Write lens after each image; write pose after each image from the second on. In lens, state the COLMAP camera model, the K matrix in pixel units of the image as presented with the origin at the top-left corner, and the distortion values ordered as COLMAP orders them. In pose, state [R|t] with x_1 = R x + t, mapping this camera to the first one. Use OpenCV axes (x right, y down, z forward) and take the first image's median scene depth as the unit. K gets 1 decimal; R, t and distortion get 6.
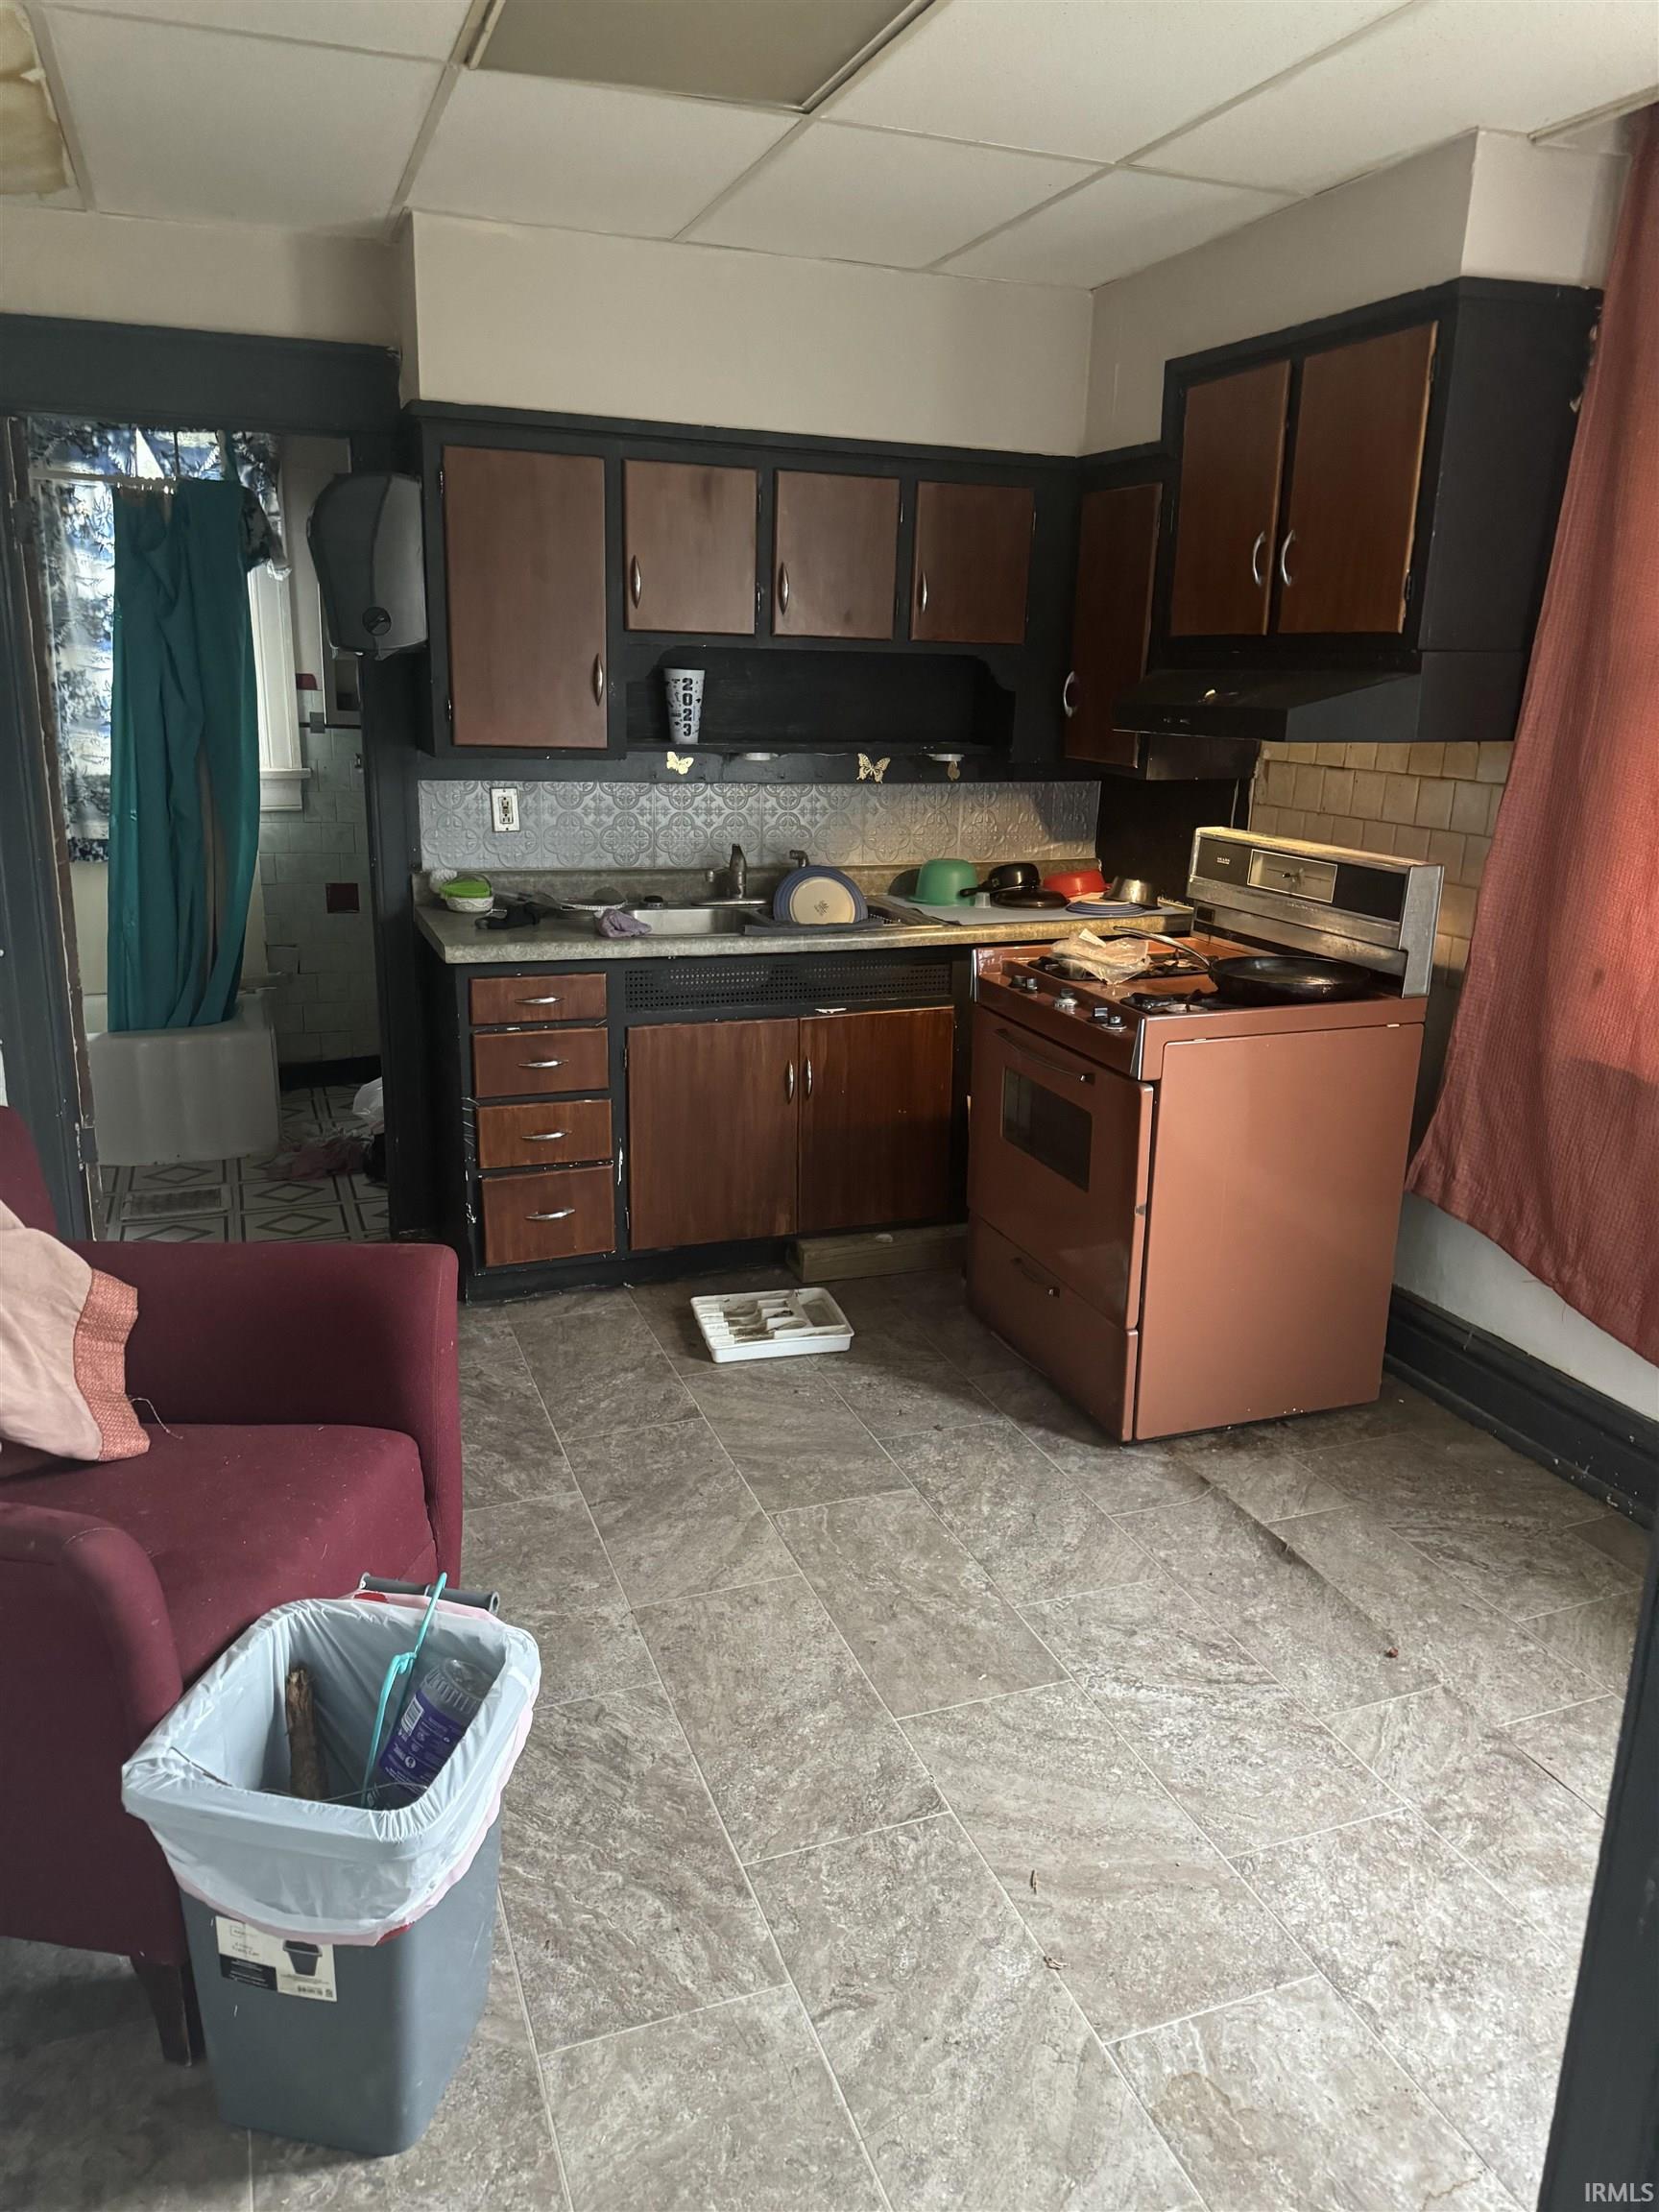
lens RADIAL K [[1599.3, 0, 844.4], [0, 1599.3, 1095.4], [0, 0, 1]] dist [0.095009, -0.057007]
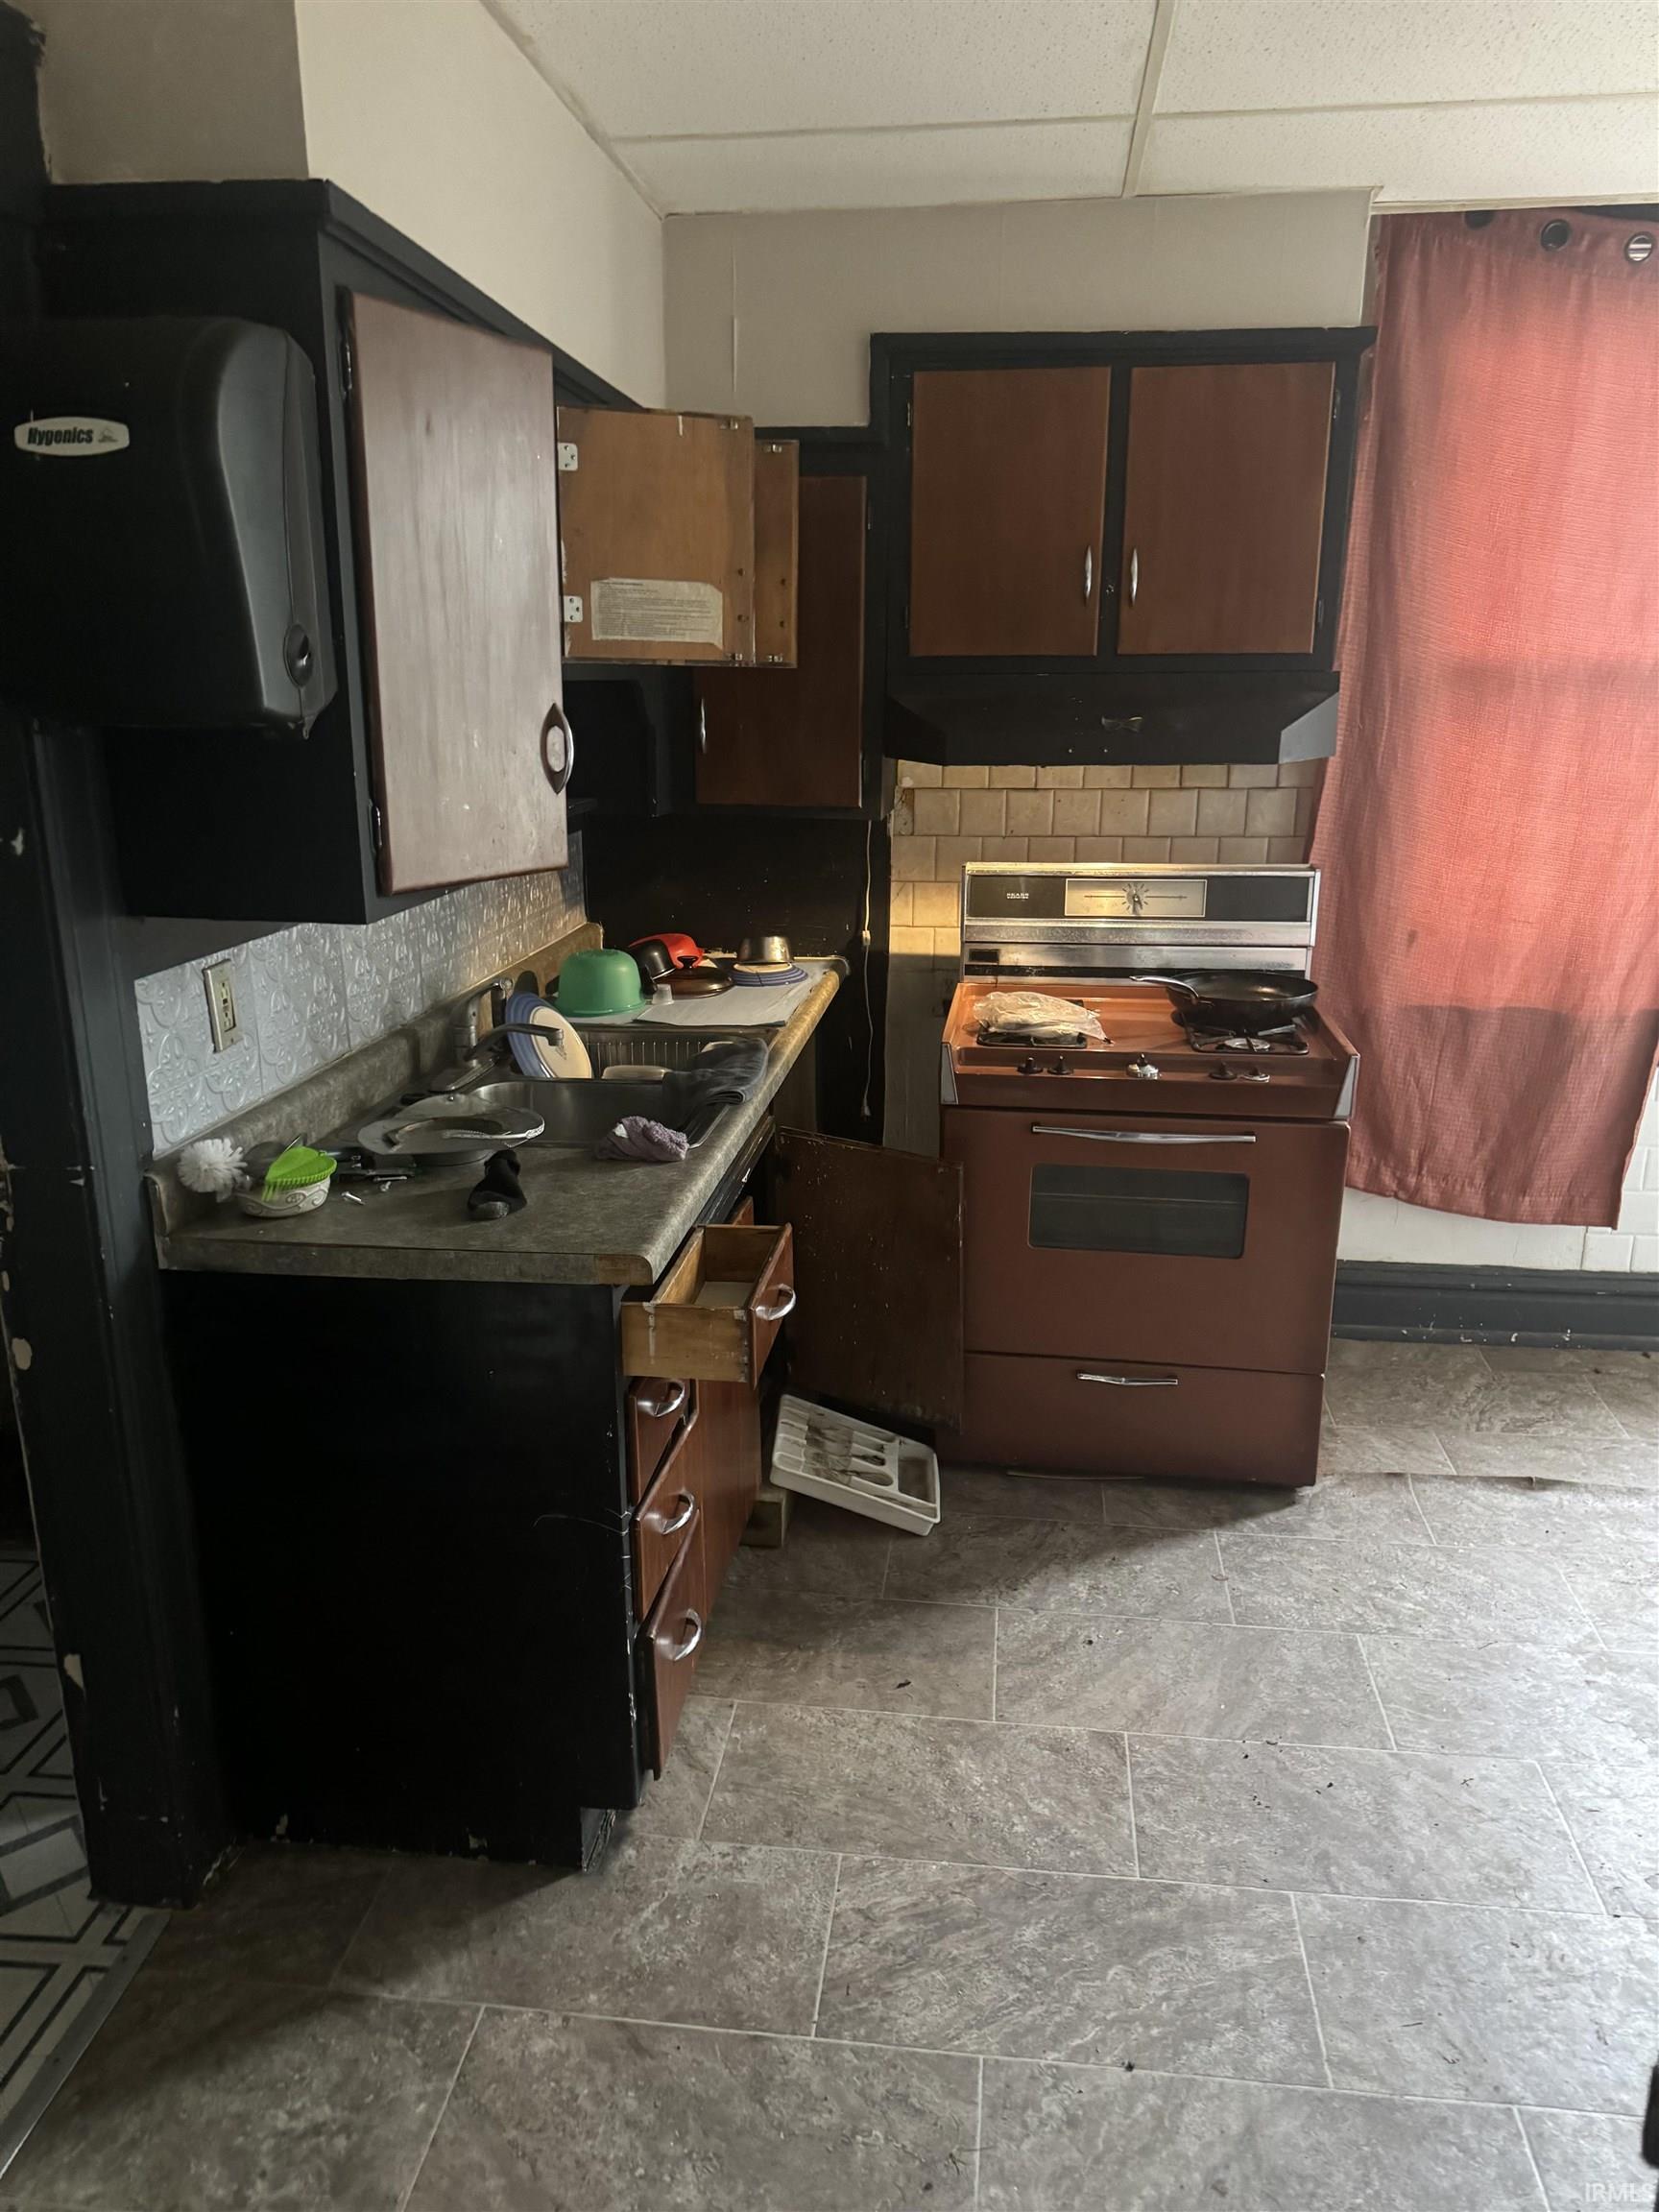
lens RADIAL K [[1599.3, 0, 844.6], [0, 1599.3, 1114.9], [0, 0, 1]] dist [0.095009, -0.057007]
pose [[0.436461, -0.262675, 0.860525, -0.654380], [0.243572, 0.955215, 0.168038, -0.207500], [-0.866126, 0.136258, 0.480895, 0.660351]]
